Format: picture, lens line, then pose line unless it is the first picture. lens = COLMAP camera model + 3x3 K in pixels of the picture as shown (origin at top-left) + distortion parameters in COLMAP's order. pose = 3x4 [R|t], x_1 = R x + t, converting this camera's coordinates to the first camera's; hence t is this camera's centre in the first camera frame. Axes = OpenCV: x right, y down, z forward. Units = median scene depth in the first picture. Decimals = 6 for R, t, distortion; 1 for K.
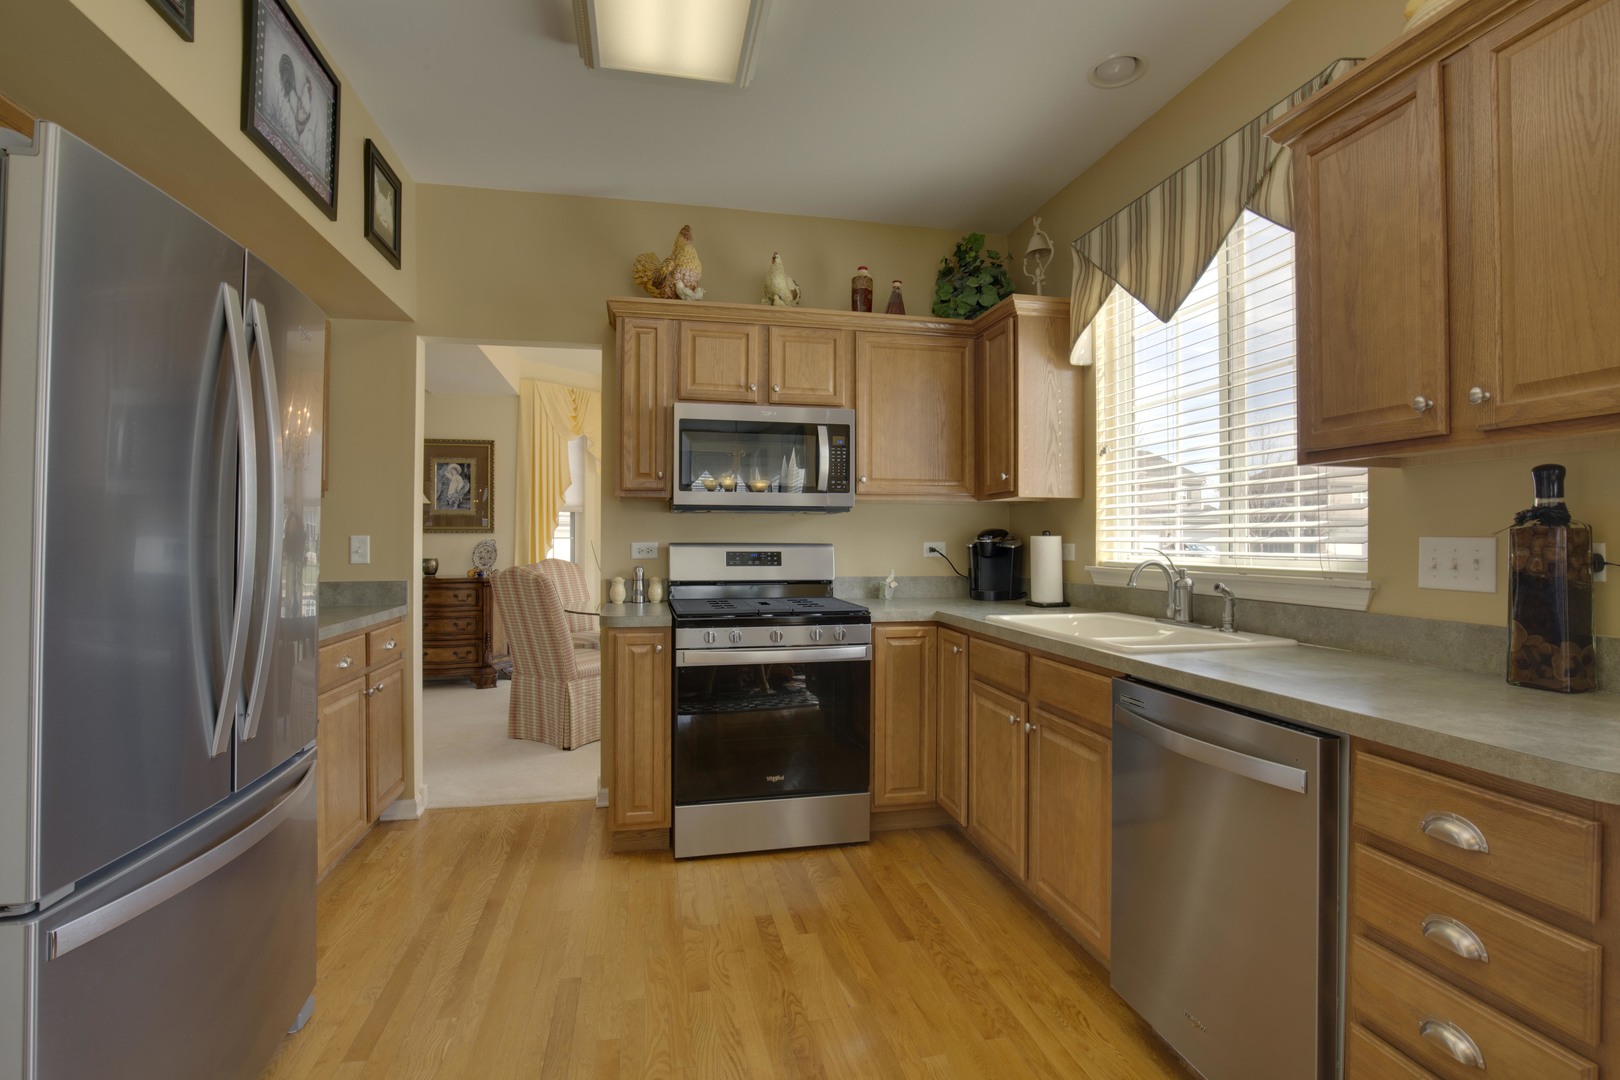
lens RADIAL K [[740.1, 0, 807.2], [0, 740.1, 533.8], [0, 0, 1]] dist [-0.040249, 0.007781]
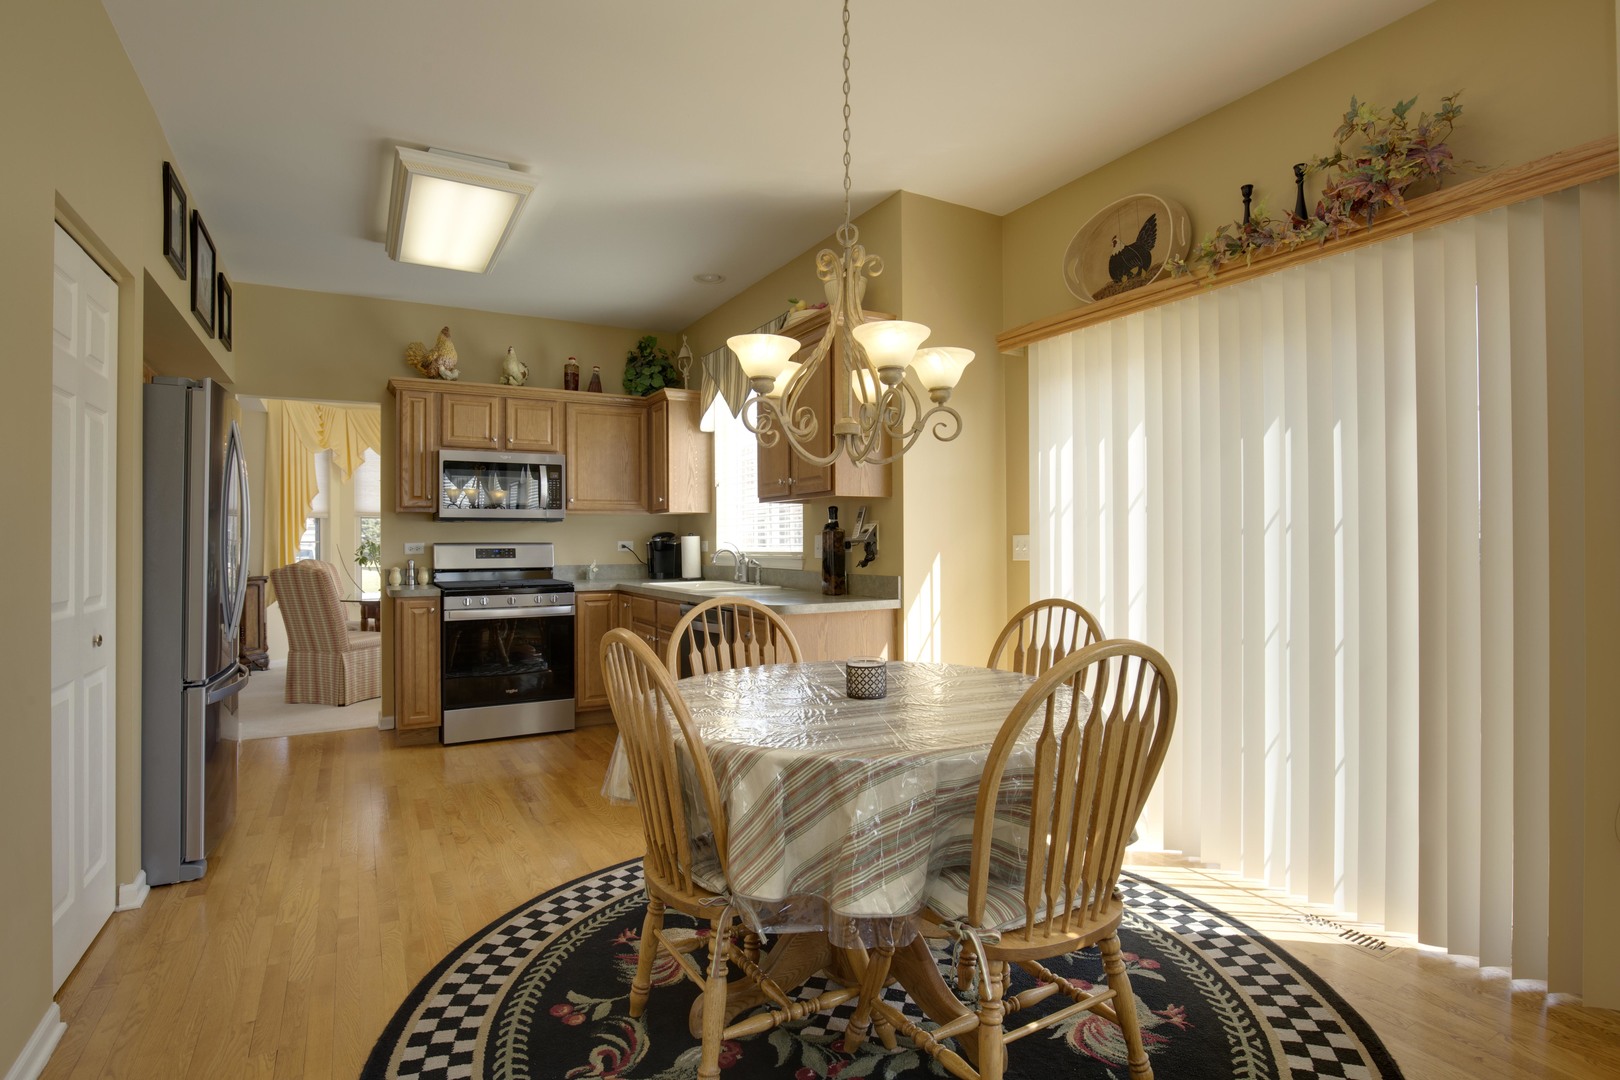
lens RADIAL K [[814.4, 0, 815.5], [0, 814.4, 533.8], [0, 0, 1]] dist [-0.028642, -0.000071]
pose [[0.953143, -0.006243, 0.302455, 0.049195], [0.007039, 0.999974, -0.001539, 0.002078], [-0.302437, 0.003596, 0.953163, -0.774176]]
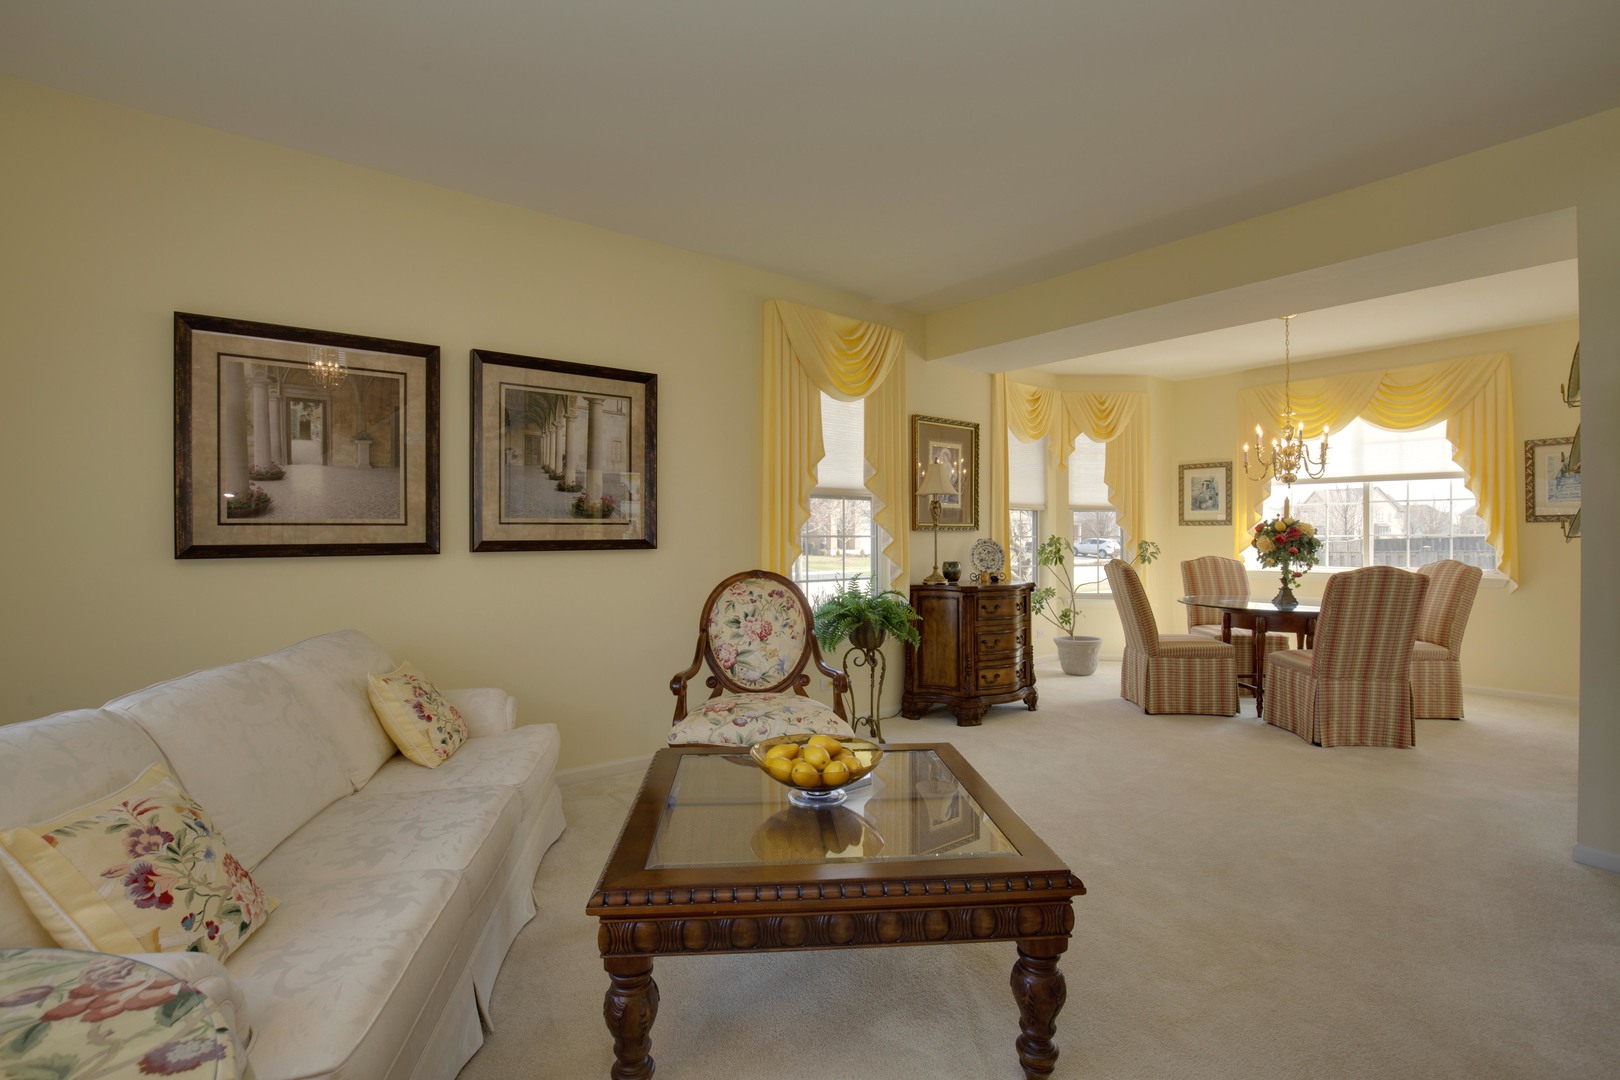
lens RADIAL K [[740.1, 0, 807.2], [0, 740.1, 533.8], [0, 0, 1]] dist [-0.040249, 0.007781]
pose [[0.900457, -0.002957, 0.434936, -1.968818], [0.000603, 0.999984, 0.005549, -0.005683], [-0.434945, -0.004735, 0.900444, 0.617382]]
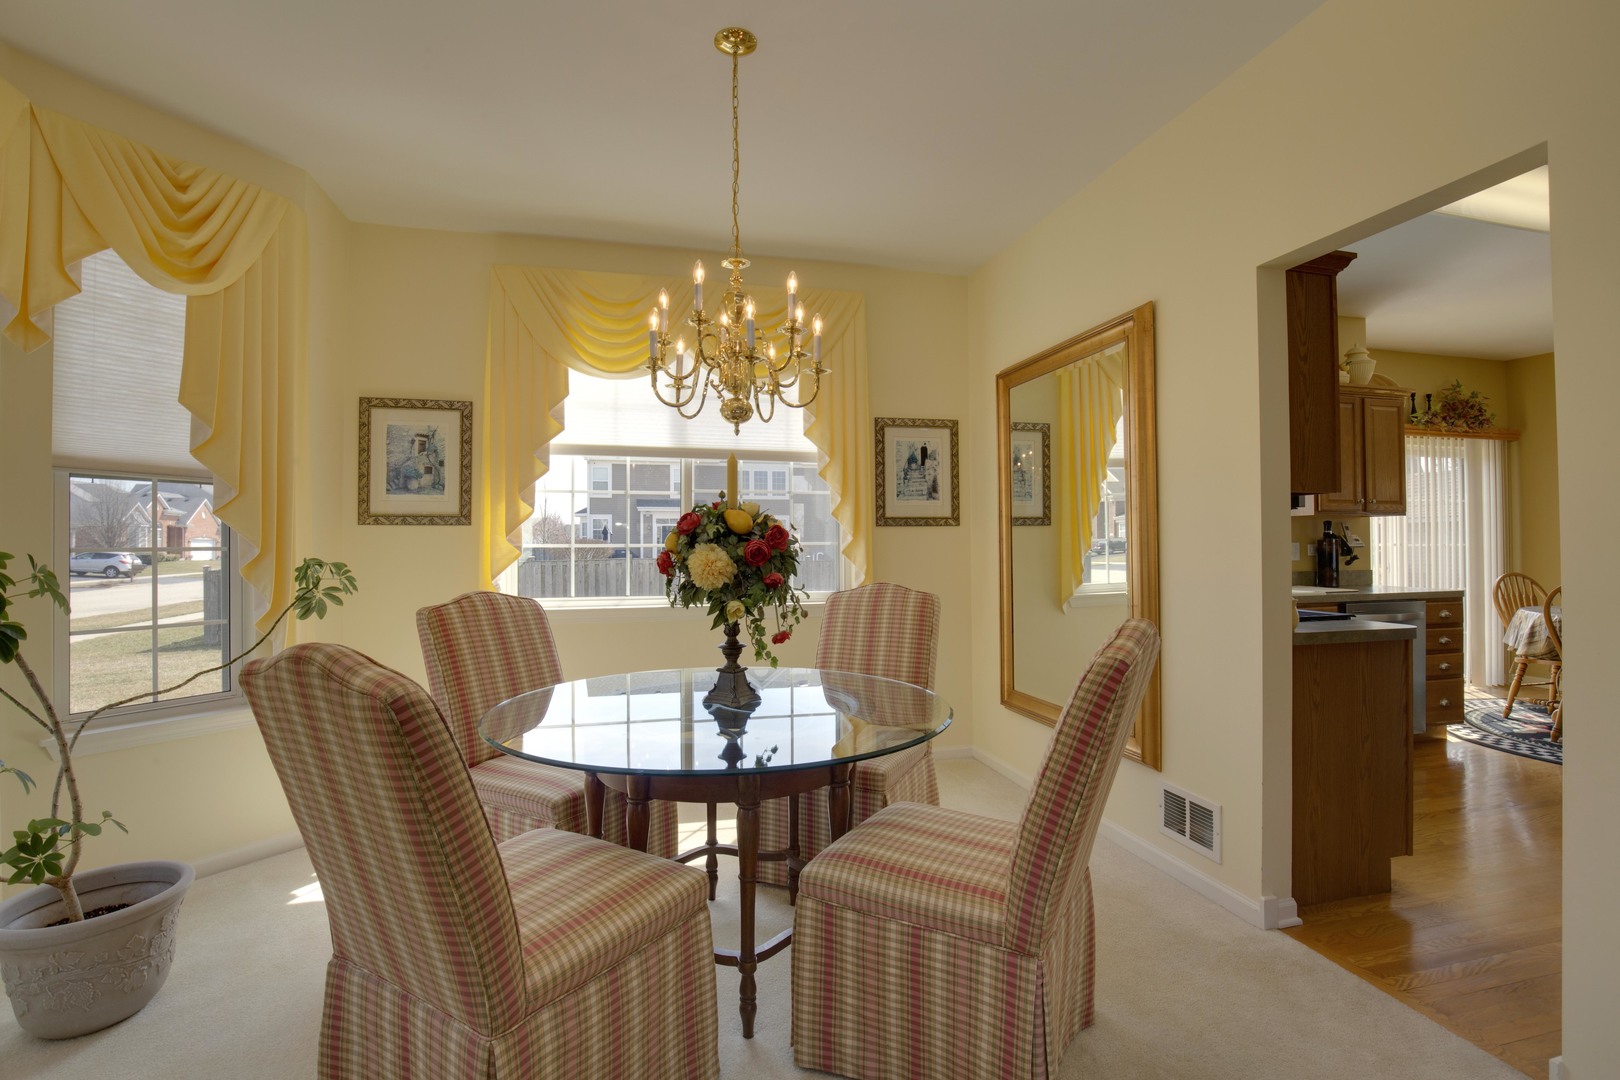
lens RADIAL K [[740.1, 0, 807.2], [0, 740.1, 533.8], [0, 0, 1]] dist [-0.040249, 0.007781]
pose [[-0.034013, 0.010777, 0.999363, -1.010898], [-0.003543, 0.999934, -0.010904, 0.005493], [-0.999415, -0.003912, -0.033972, 1.563259]]
